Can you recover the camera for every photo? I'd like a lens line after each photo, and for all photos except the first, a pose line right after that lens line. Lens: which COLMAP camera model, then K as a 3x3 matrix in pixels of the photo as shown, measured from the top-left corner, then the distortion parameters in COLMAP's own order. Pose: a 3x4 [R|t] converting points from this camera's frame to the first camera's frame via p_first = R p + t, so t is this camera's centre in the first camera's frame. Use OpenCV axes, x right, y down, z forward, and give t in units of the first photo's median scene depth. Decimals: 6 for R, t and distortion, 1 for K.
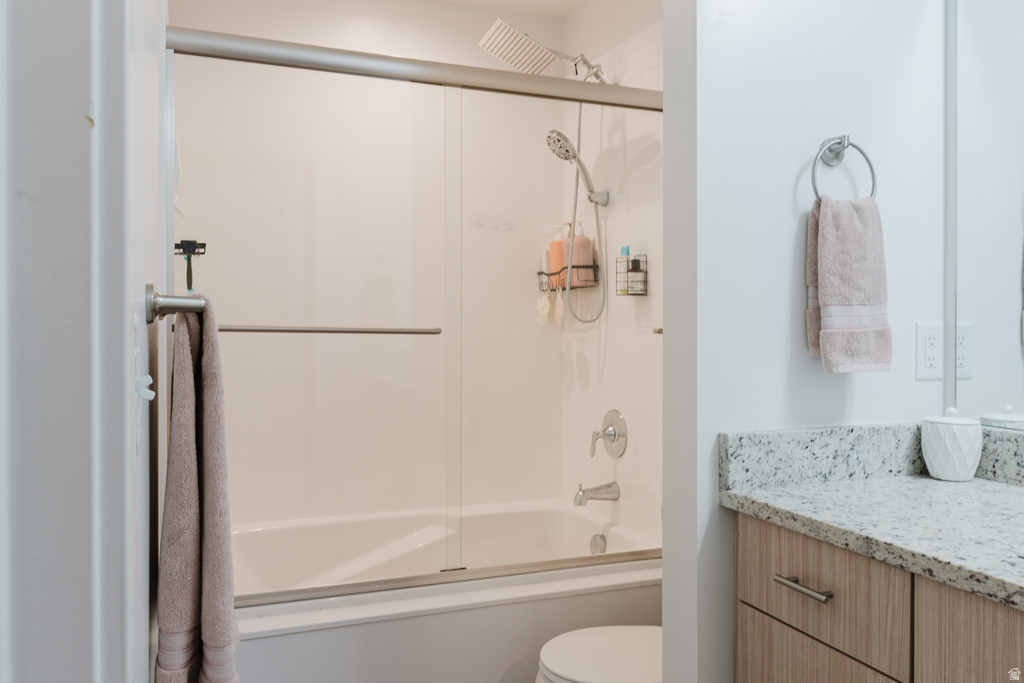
lens RADIAL K [[876.5, 0, 499.1], [0, 876.5, 331.5], [0, 0, 1]] dist [0.001428, -0.006281]
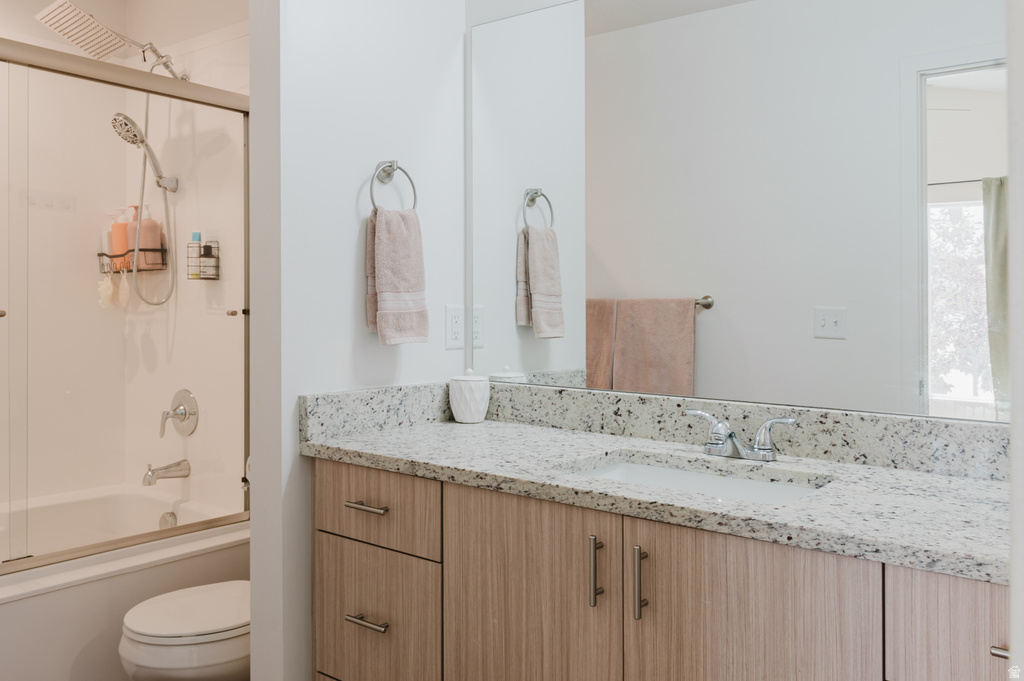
lens RADIAL K [[876.5, 0, 499.1], [0, 876.5, 330.5], [0, 0, 1]] dist [0.001428, -0.006281]
pose [[0.878160, -0.012148, 0.478213, -0.085390], [0.003328, 0.999808, 0.019287, 0.002284], [-0.478356, -0.015346, 0.878032, -0.199527]]
